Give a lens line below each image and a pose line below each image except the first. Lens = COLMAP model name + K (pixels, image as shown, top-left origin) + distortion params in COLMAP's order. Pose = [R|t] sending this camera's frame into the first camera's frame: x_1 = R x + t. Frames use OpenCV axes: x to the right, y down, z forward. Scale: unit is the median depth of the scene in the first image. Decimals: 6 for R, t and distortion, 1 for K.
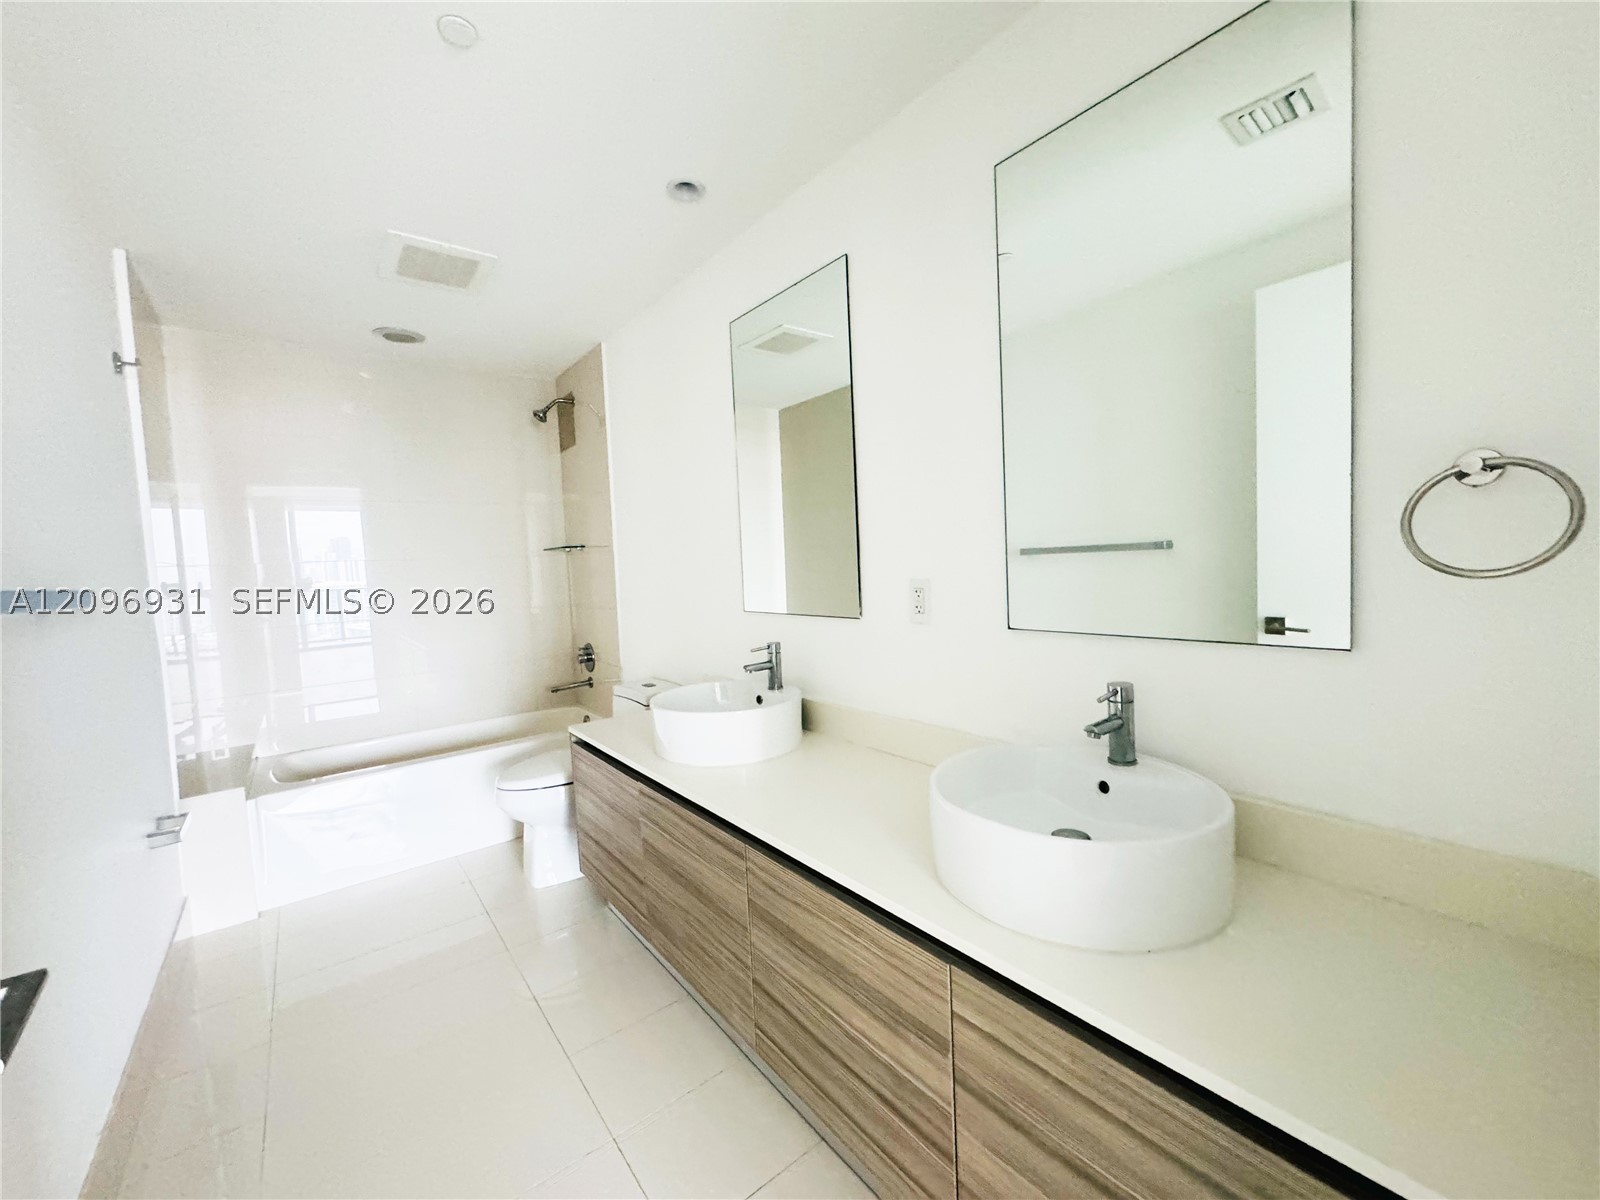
lens RADIAL K [[639.0, 0, 798.4], [0, 639.0, 599.8], [0, 0, 1]] dist [0.000954, -0.000406]
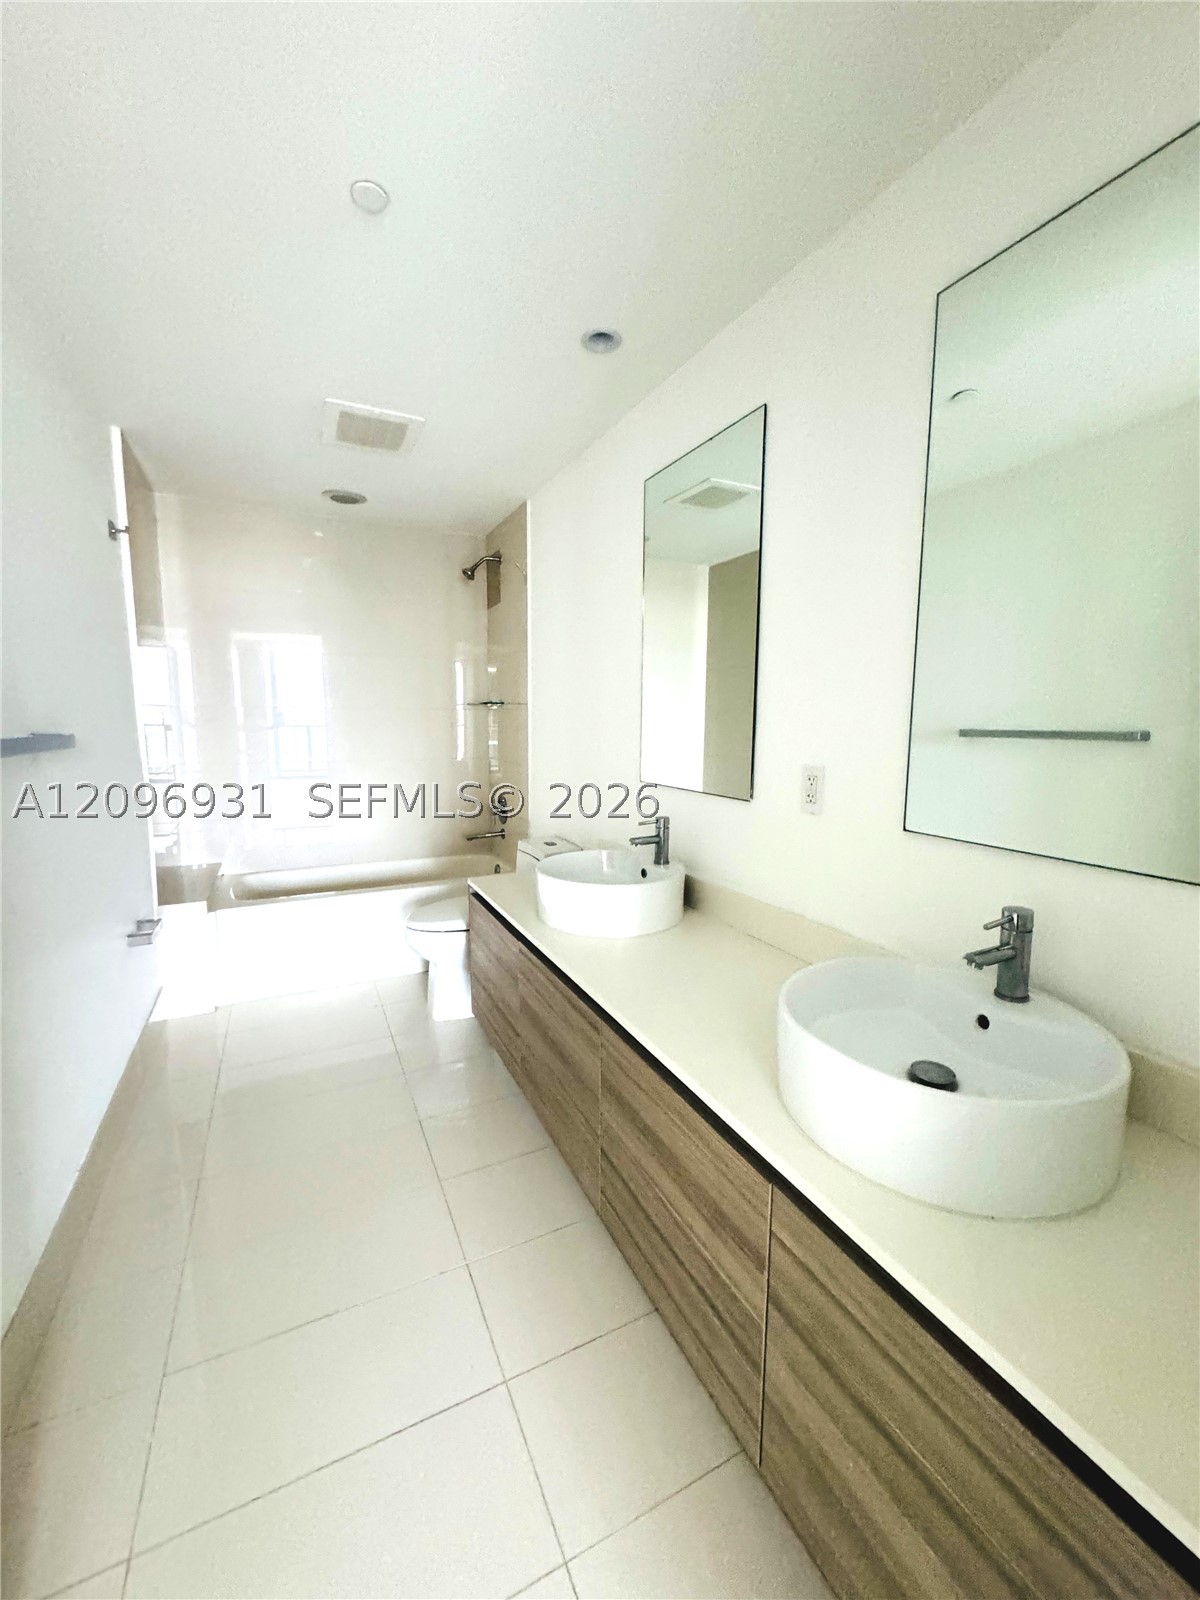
lens RADIAL K [[639.0, 0, 600.0], [0, 639.0, 800.0], [0, 0, 1]] dist [0.000954, -0.000406]
pose [[0.977210, 0.076226, -0.198115, 0.060183], [-0.061865, 0.995055, 0.077701, -0.029871], [0.203058, -0.063674, 0.977094, 0.019748]]
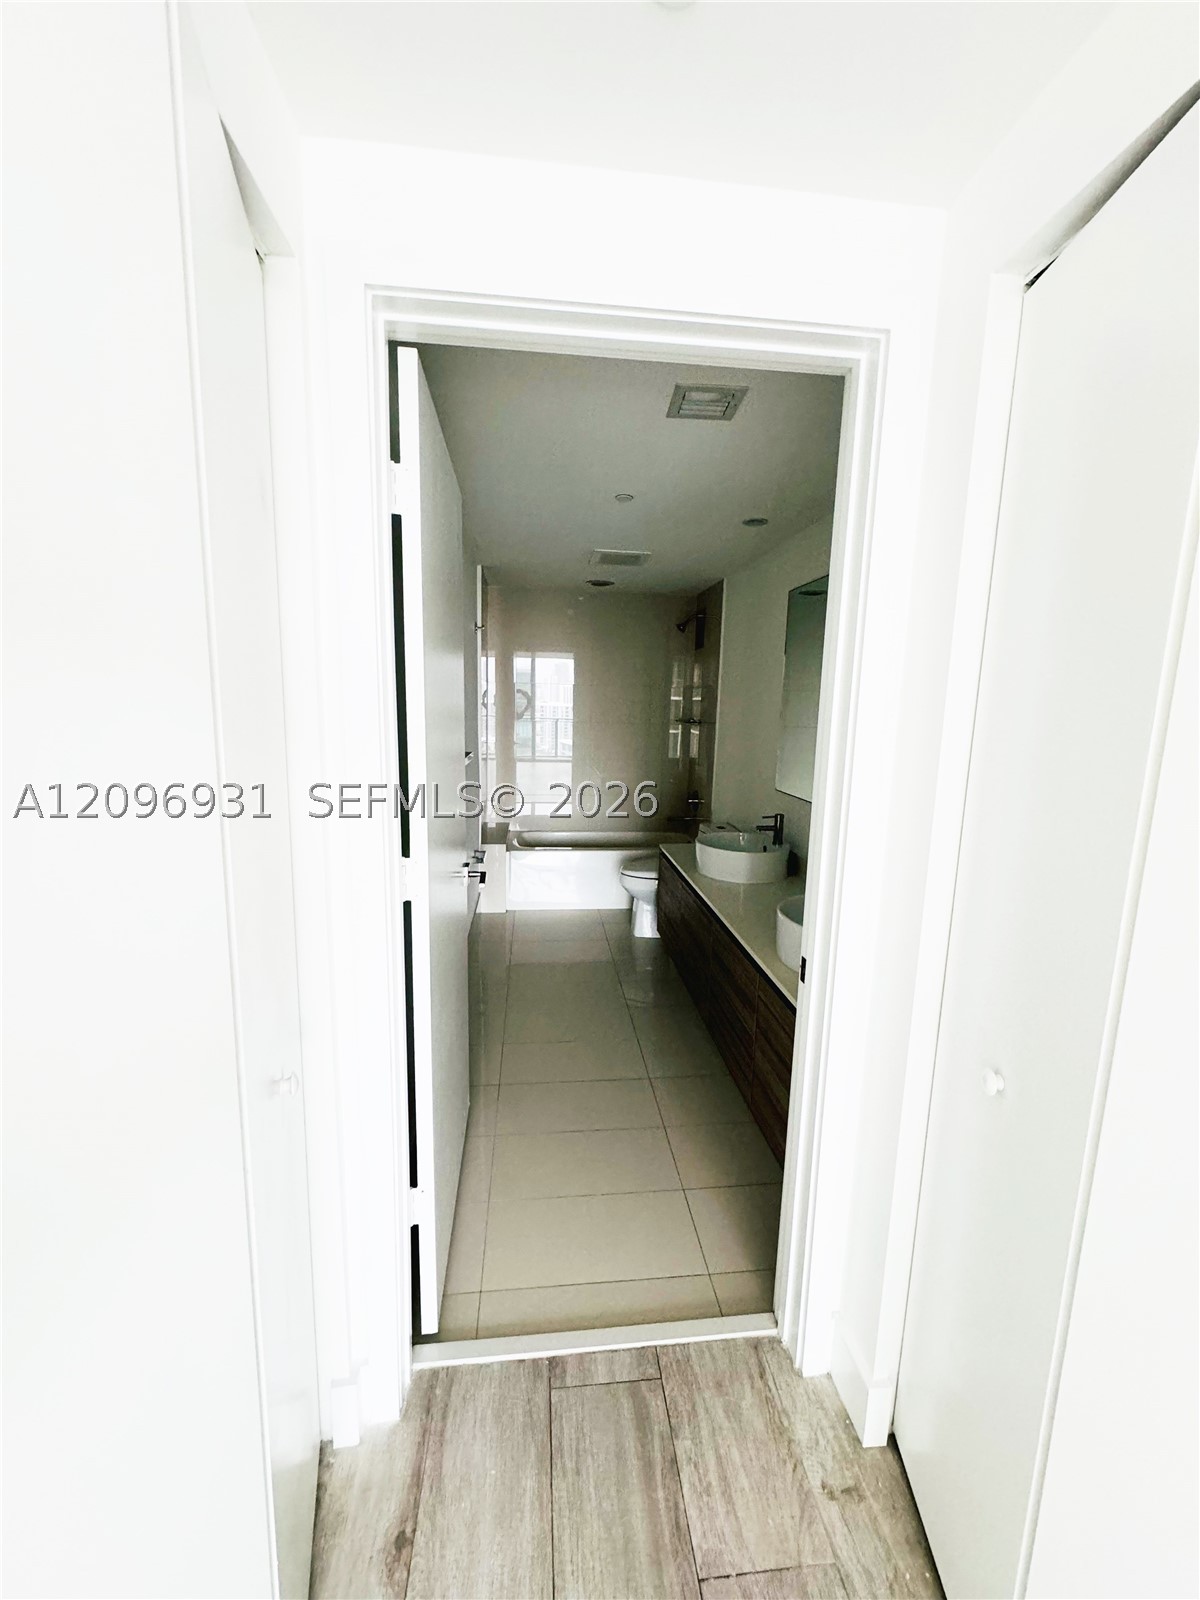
lens RADIAL K [[637.5, 0, 600.0], [0, 637.5, 800.0], [0, 0, 1]] dist [-0.000114, -0.000055]
pose [[0.845842, 0.145788, -0.513125, 0.377839], [-0.094690, 0.987687, 0.124531, -0.116923], [0.524962, -0.056746, 0.849232, -0.529107]]
